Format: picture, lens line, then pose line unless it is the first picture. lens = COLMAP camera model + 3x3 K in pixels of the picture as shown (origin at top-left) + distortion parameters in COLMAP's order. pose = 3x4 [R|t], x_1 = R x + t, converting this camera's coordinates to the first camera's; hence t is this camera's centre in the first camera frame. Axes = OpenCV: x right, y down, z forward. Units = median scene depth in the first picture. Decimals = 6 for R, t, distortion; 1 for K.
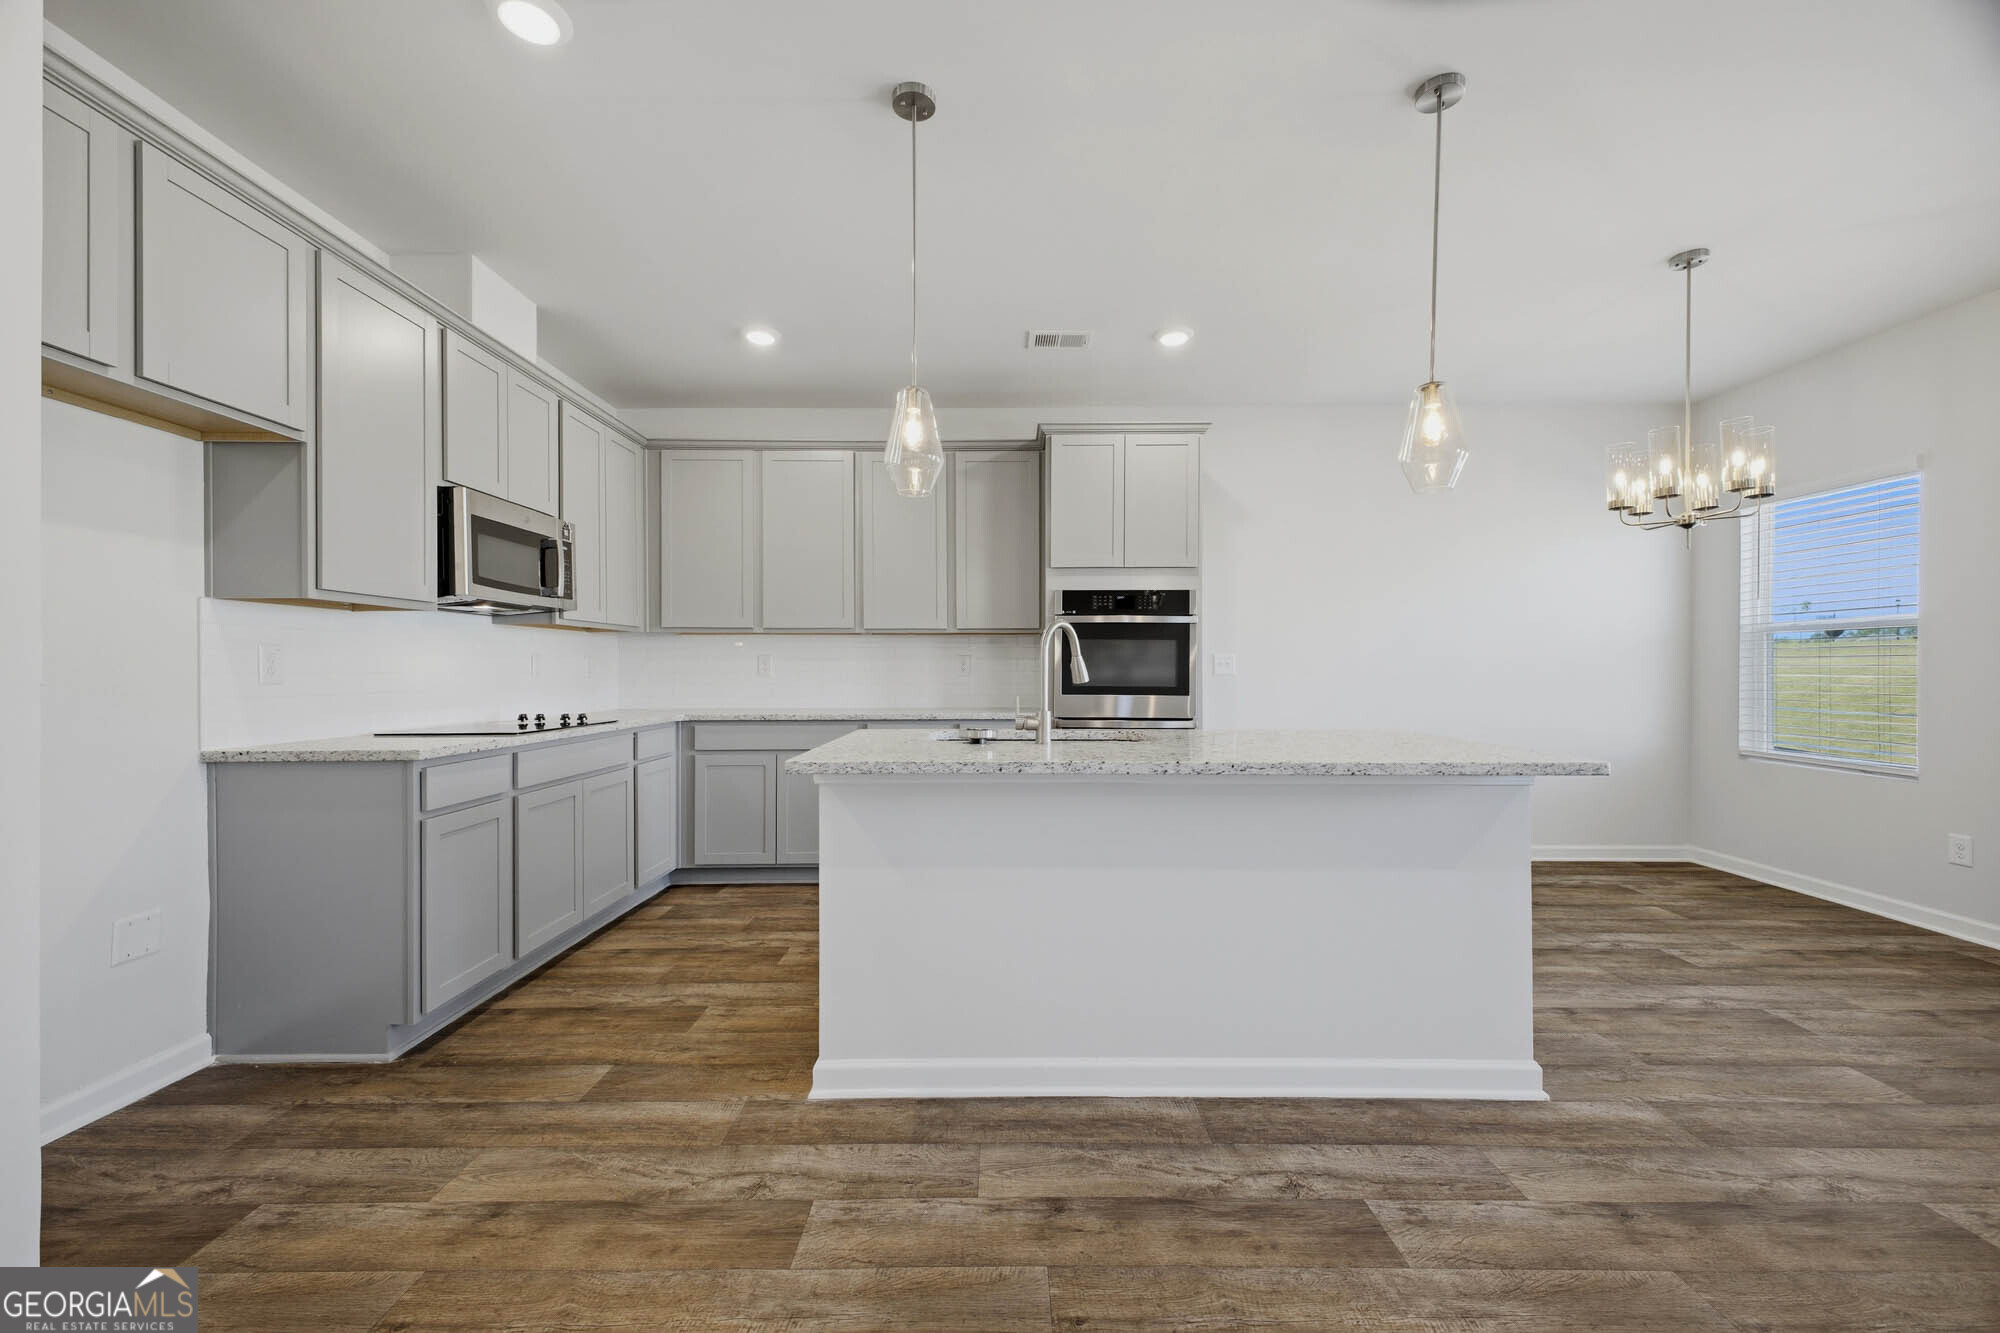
lens RADIAL K [[801.6, 0, 997.1], [0, 801.6, 669.4], [0, 0, 1]] dist [0.013955, -0.001904]
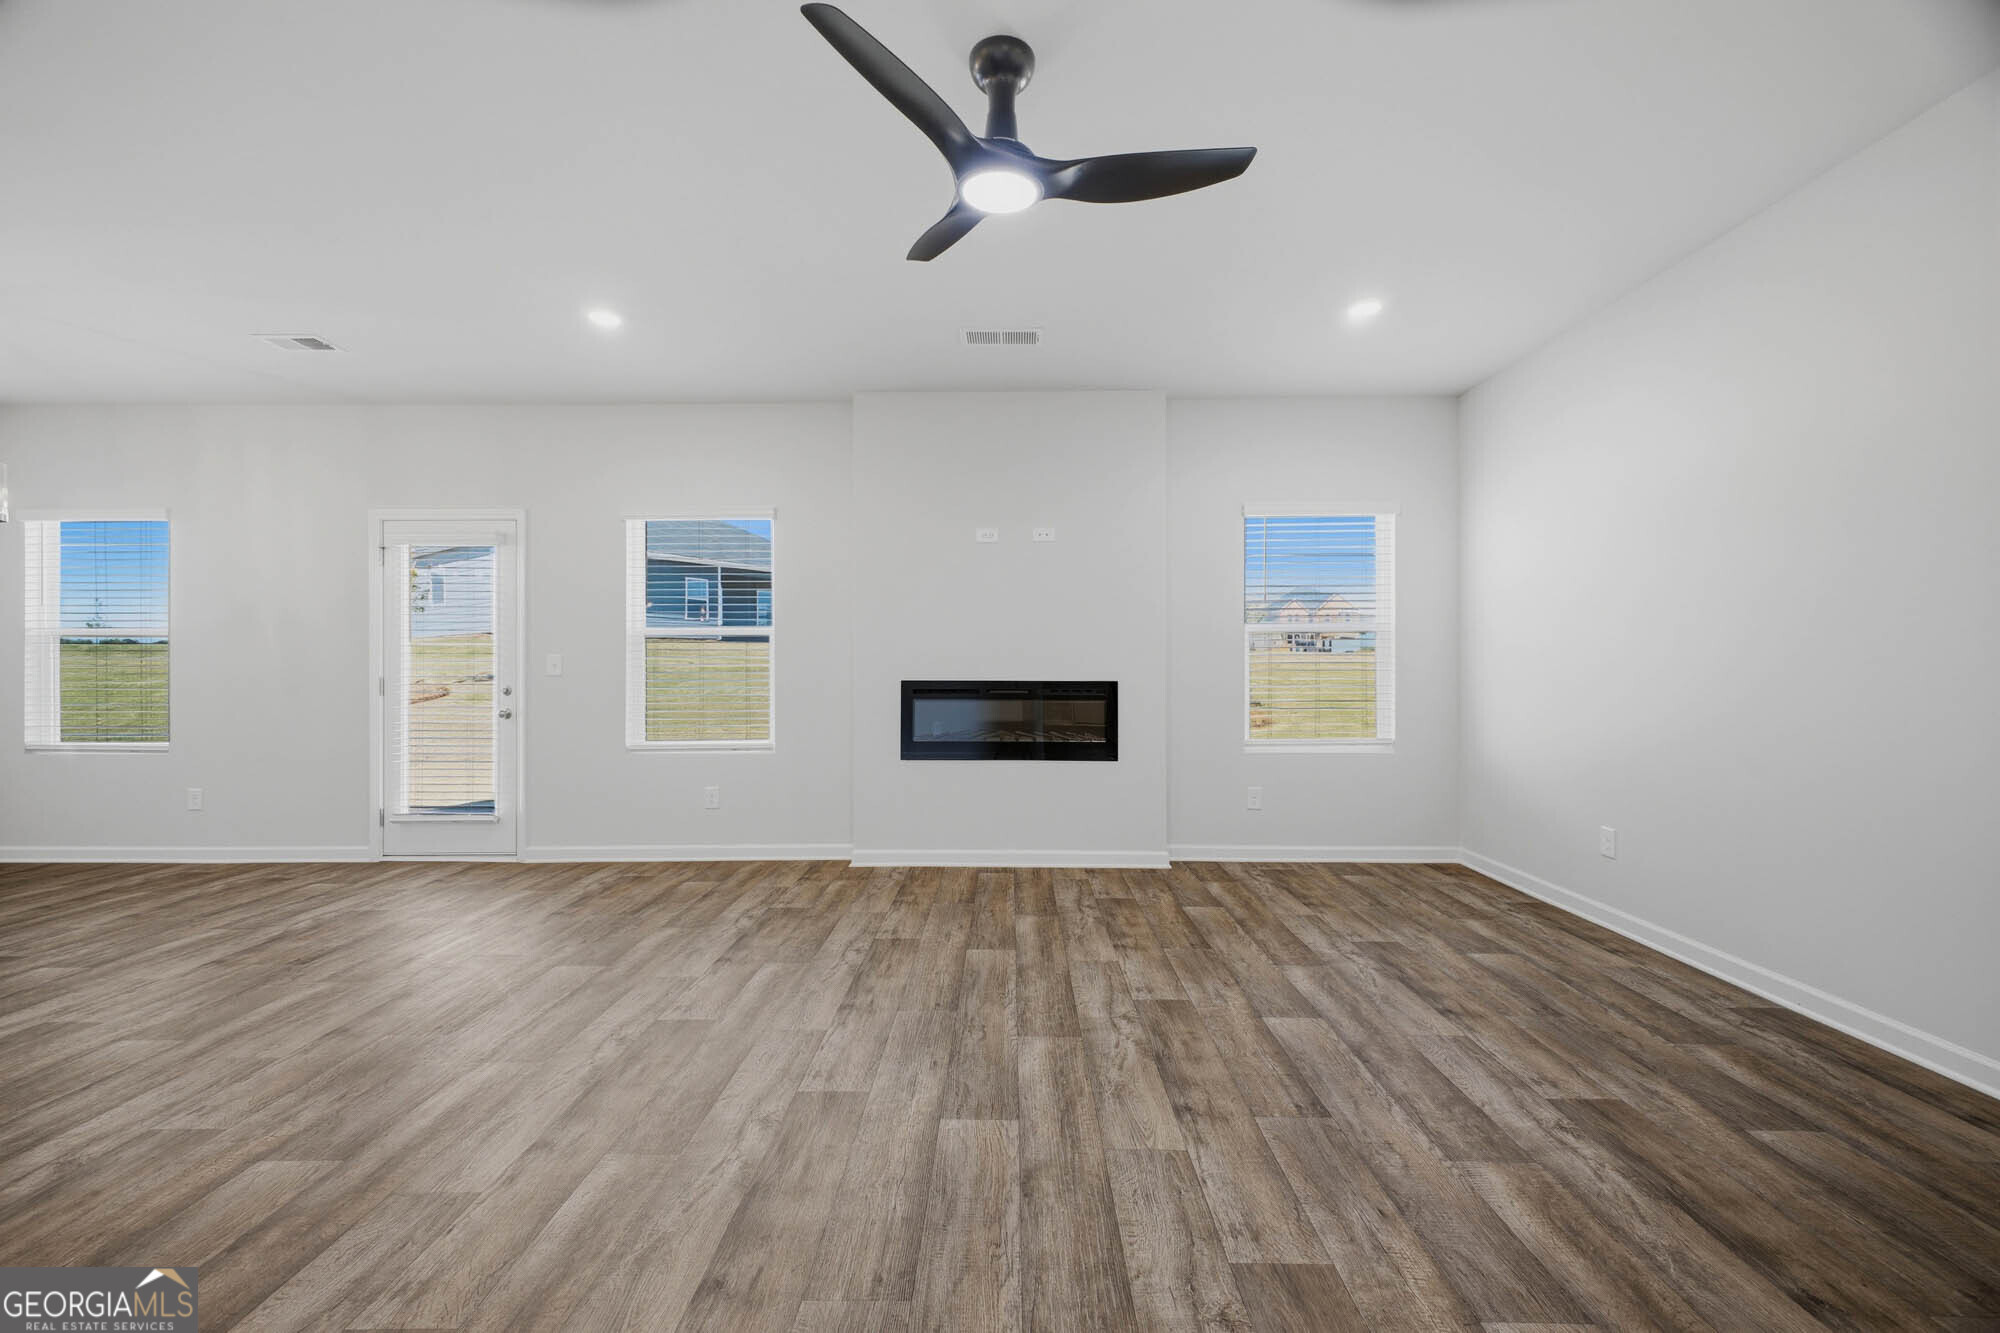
lens RADIAL K [[801.6, 0, 996.8], [0, 801.6, 648.4], [0, 0, 1]] dist [0.013955, -0.001904]
pose [[0.011115, 0.016916, 0.999795, -1.007037], [0.003289, 0.999851, -0.016954, -0.004285], [-0.999933, 0.003477, 0.011057, 1.109278]]
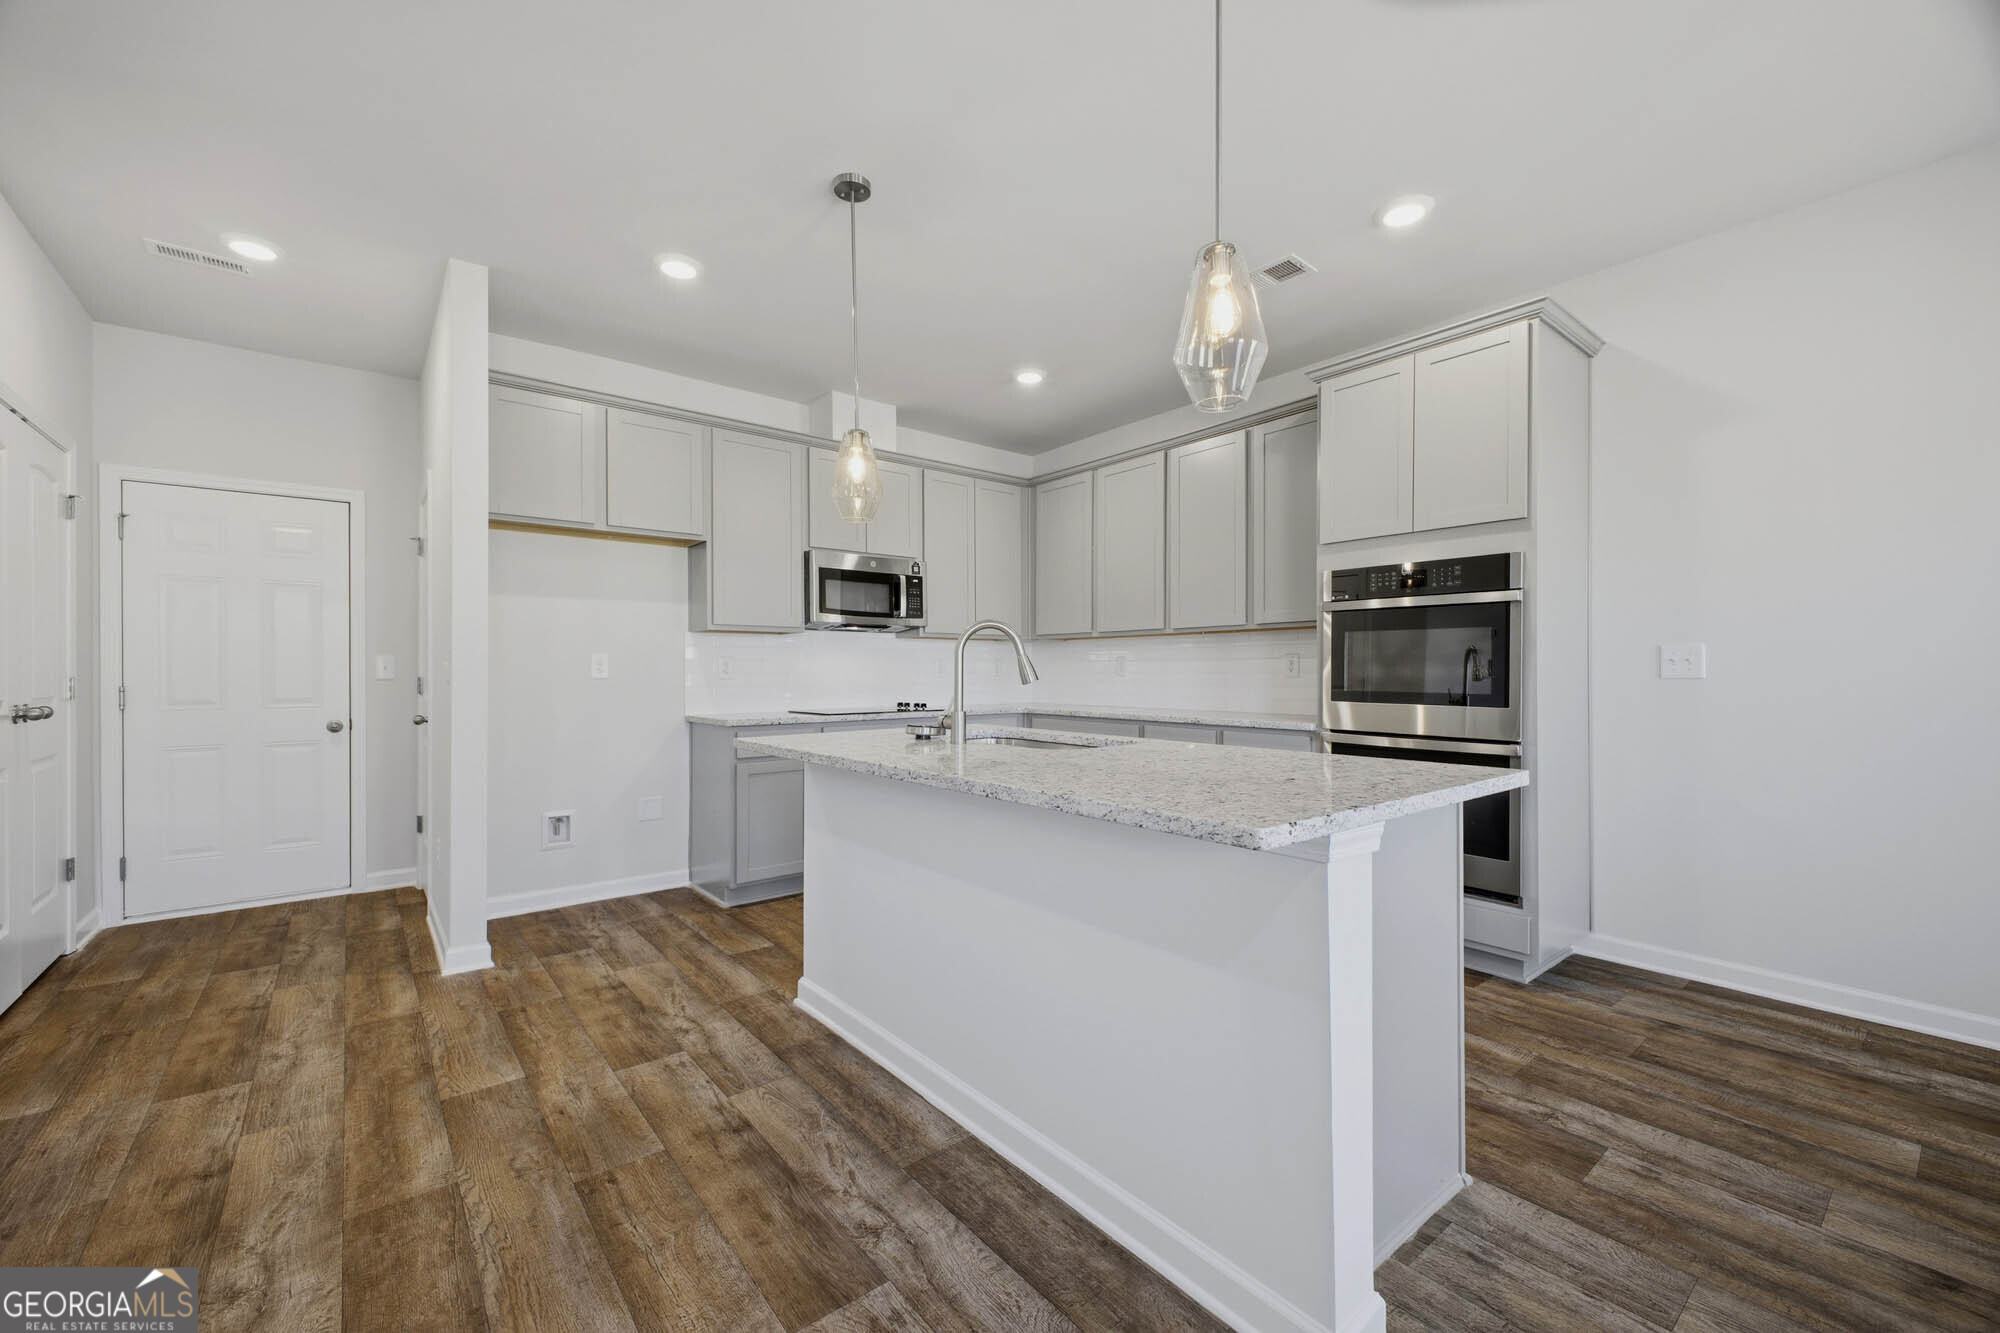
lens RADIAL K [[801.6, 0, 1000.0], [0, 801.6, 673.2], [0, 0, 1]] dist [0.013955, -0.001904]
pose [[0.630461, 0.000259, -0.776221, 1.069082], [0.002354, 0.999995, 0.002246, 0.002795], [0.776217, -0.003243, 0.630457, 0.488302]]
